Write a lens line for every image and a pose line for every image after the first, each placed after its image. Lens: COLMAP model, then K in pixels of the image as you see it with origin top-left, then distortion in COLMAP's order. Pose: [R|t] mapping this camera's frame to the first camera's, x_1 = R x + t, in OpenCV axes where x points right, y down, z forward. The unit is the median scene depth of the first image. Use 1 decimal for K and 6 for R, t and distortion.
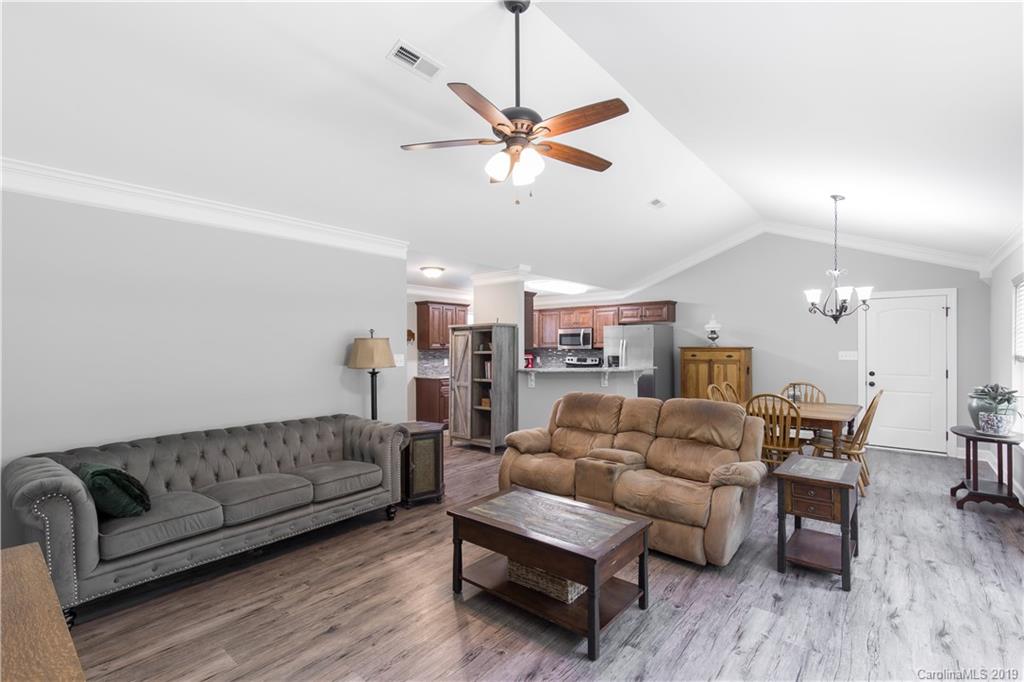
lens RADIAL K [[467.0, 0, 514.6], [0, 467.0, 341.9], [0, 0, 1]] dist [0.010809, -0.000970]
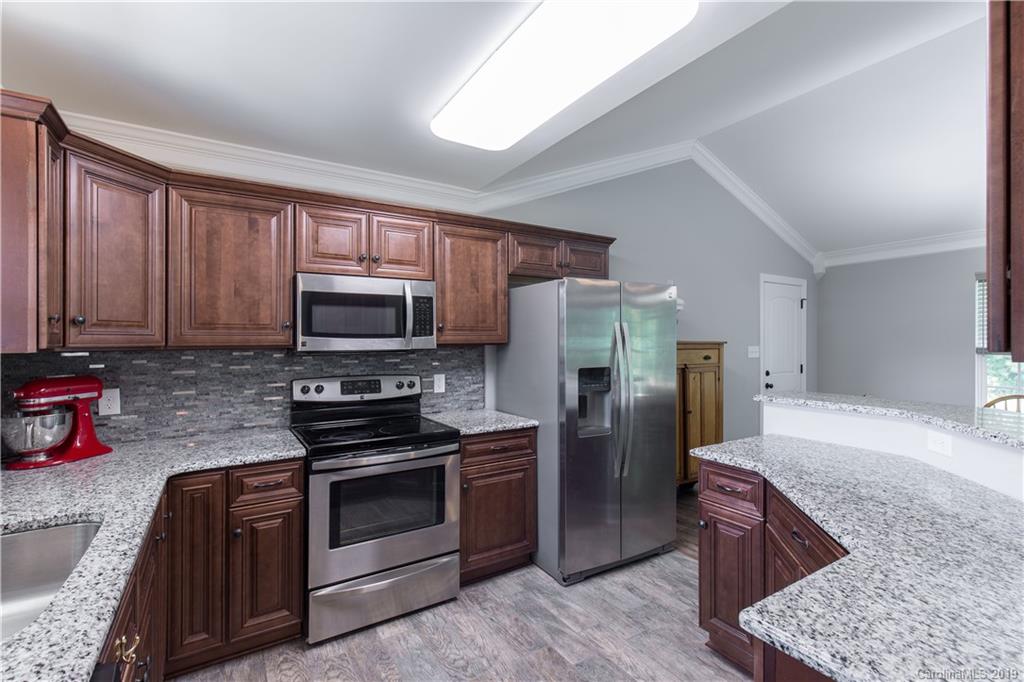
lens RADIAL K [[467.0, 0, 506.8], [0, 467.0, 343.5], [0, 0, 1]] dist [0.010809, -0.000970]
pose [[0.311825, -0.003255, 0.950134, -0.114916], [-0.004679, 0.999977, 0.004961, 0.009616], [-0.950128, -0.005992, 0.311802, 0.852440]]
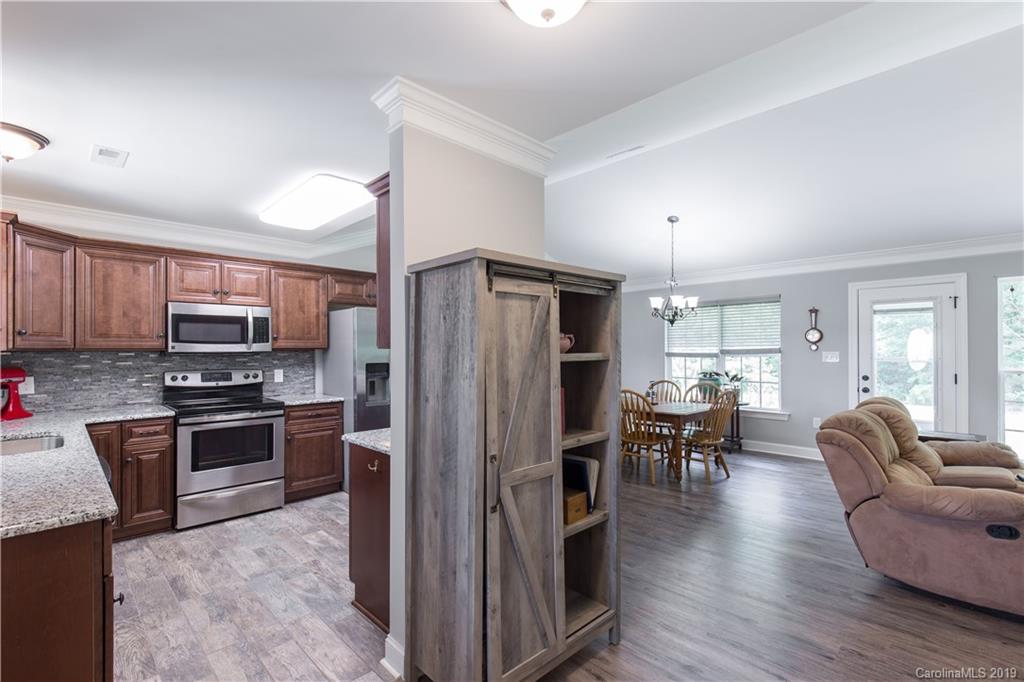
lens RADIAL K [[467.0, 0, 507.7], [0, 467.0, 354.3], [0, 0, 1]] dist [0.010809, -0.000970]
pose [[0.101658, -0.007158, 0.994794, -0.280426], [-0.006146, 0.999951, 0.007823, 0.012632], [-0.994800, -0.006910, 0.101609, 0.709072]]
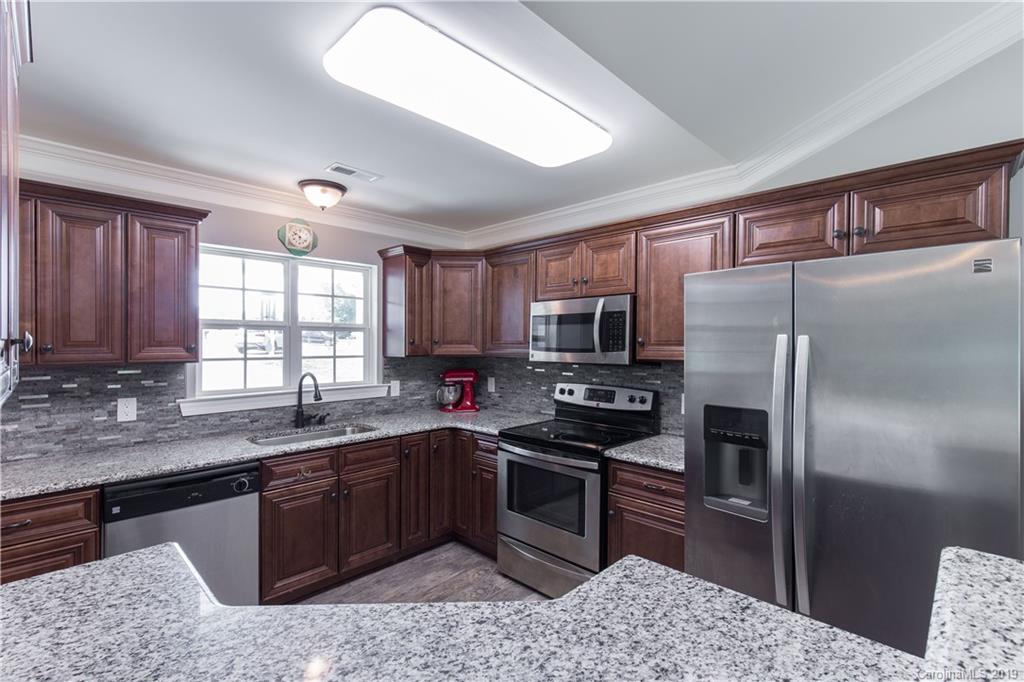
lens RADIAL K [[467.0, 0, 511.5], [0, 467.0, 342.4], [0, 0, 1]] dist [0.010809, -0.000970]
pose [[0.996262, 0.006122, -0.086166, 0.114478], [-0.005219, 0.999929, 0.010703, -0.001823], [0.086225, -0.010213, 0.996223, 0.693440]]
